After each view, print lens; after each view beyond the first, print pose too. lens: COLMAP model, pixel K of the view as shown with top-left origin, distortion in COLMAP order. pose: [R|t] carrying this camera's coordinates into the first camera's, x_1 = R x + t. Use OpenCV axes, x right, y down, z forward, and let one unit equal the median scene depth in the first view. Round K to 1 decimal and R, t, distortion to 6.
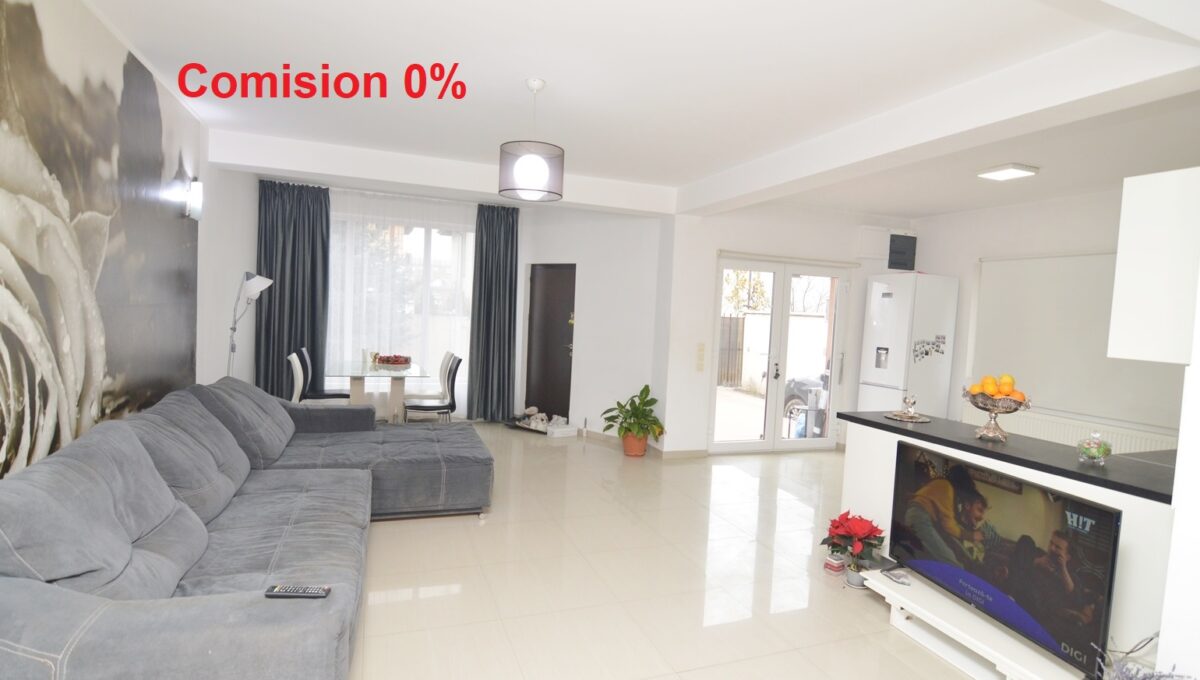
lens RADIAL K [[587.7, 0, 597.8], [0, 587.7, 340.7], [0, 0, 1]] dist [-0.005297, -0.011236]
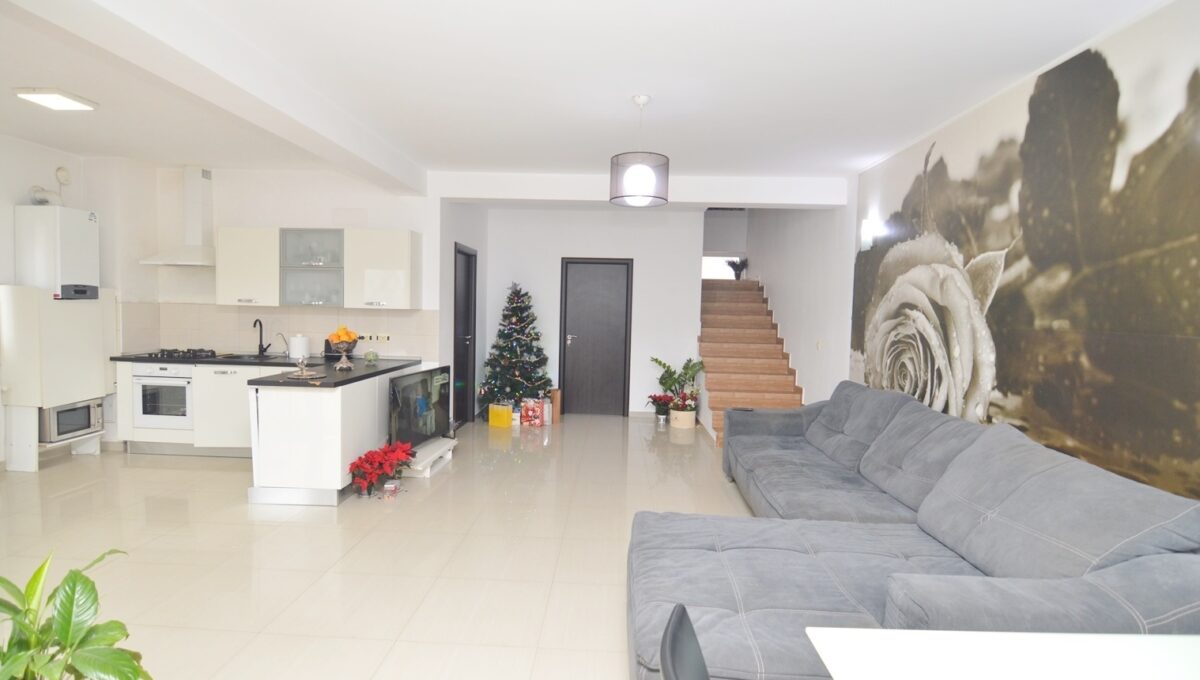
lens RADIAL K [[597.3, 0, 589.2], [0, 597.3, 339.9], [0, 0, 1]] dist [-0.004416, -0.011690]
pose [[-0.916845, -0.092096, 0.388476, -0.281759], [-0.048359, 0.991484, 0.120919, -0.070342], [-0.396304, 0.092078, -0.913490, 1.203498]]
